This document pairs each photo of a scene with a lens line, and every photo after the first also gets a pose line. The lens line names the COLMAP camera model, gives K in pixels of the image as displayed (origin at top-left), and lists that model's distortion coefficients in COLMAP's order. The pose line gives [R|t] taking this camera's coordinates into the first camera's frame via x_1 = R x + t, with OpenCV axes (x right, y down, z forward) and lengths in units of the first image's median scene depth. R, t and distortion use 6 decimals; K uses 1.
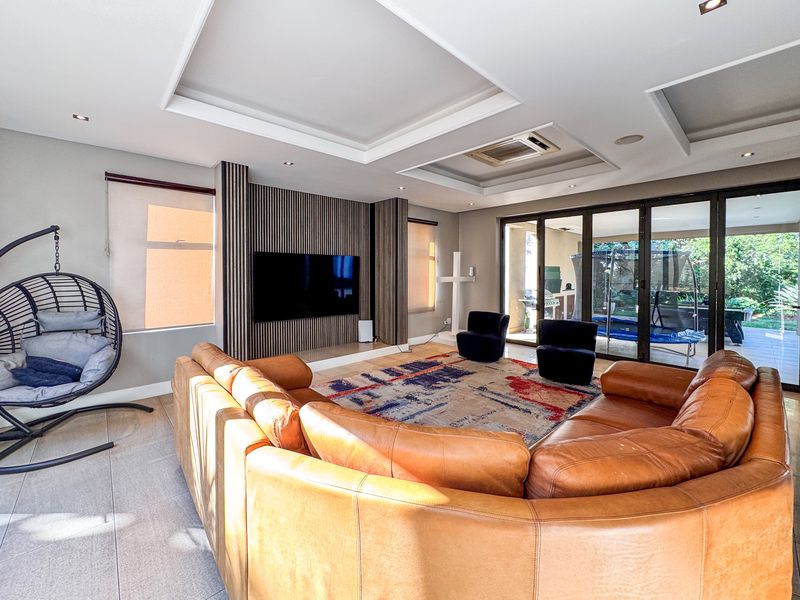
lens RADIAL K [[331.3, 0, 387.6], [0, 331.3, 277.1], [0, 0, 1]] dist [0.000911, 0.000006]
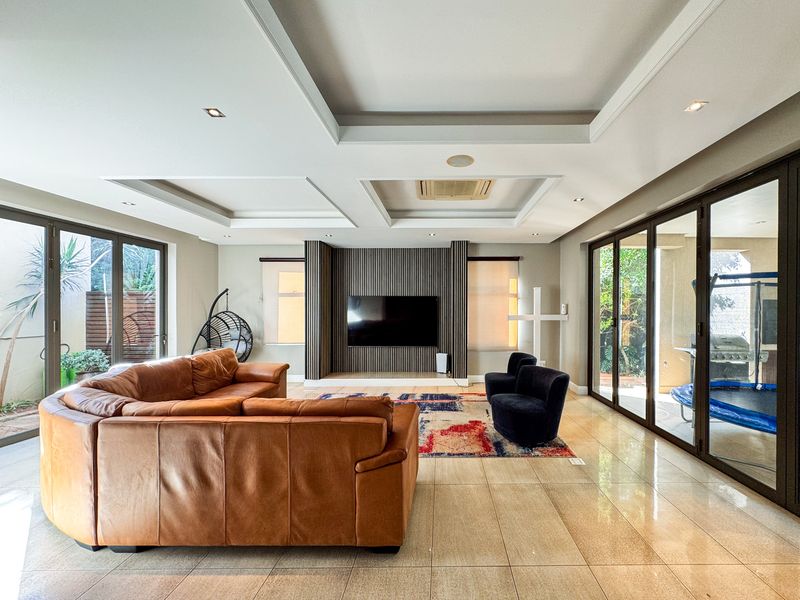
lens RADIAL K [[328.2, 0, 434.9], [0, 328.2, 315.4], [0, 0, 1]] dist [-0.000431, -0.000082]
pose [[0.741097, 0.009548, -0.671331, 0.744219], [-0.007982, 0.999954, 0.005410, -0.003613], [0.671351, 0.001349, 0.741138, 0.185324]]
